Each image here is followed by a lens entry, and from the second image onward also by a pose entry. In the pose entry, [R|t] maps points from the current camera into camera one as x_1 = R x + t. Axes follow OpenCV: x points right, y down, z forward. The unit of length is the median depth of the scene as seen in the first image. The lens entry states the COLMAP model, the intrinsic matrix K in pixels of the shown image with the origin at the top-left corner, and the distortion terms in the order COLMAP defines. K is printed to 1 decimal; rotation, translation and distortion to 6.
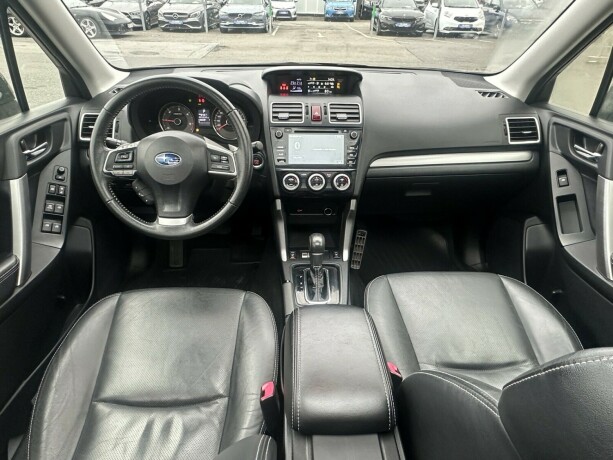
lens RADIAL K [[377.8, 0, 306.5], [0, 377.8, 230.0], [0, 0, 1]] dist [-0.014642, 0.000686]
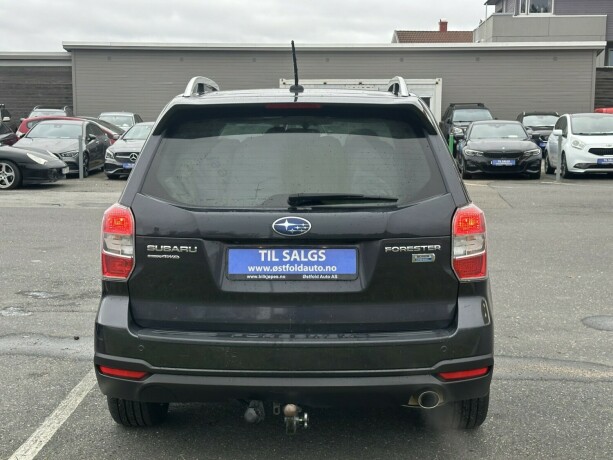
lens RADIAL K [[946.7, 0, 306.5], [0, 946.7, 230.0], [0, 0, 1]] dist [0.087704, 0.072626]
pose [[0.997450, -0.015306, -0.069705, 0.057091], [-0.015687, 0.905818, -0.423378, 0.236653], [0.069620, 0.423391, 0.903268, -0.412101]]
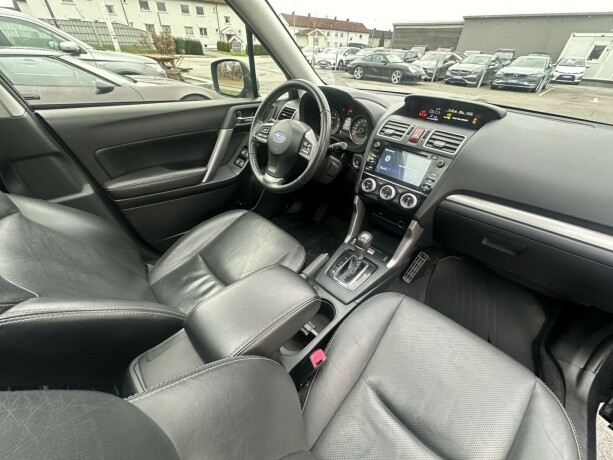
lens RADIAL K [[246.7, 0, 306.5], [0, 246.7, 230.0], [0, 0, 1]] dist [0.000708, -0.000034]
pose [[0.694203, 0.430956, -0.576507, 0.027795], [-0.401958, 0.896533, 0.186166, -0.005313], [0.597087, 0.102494, 0.795602, 0.021046]]
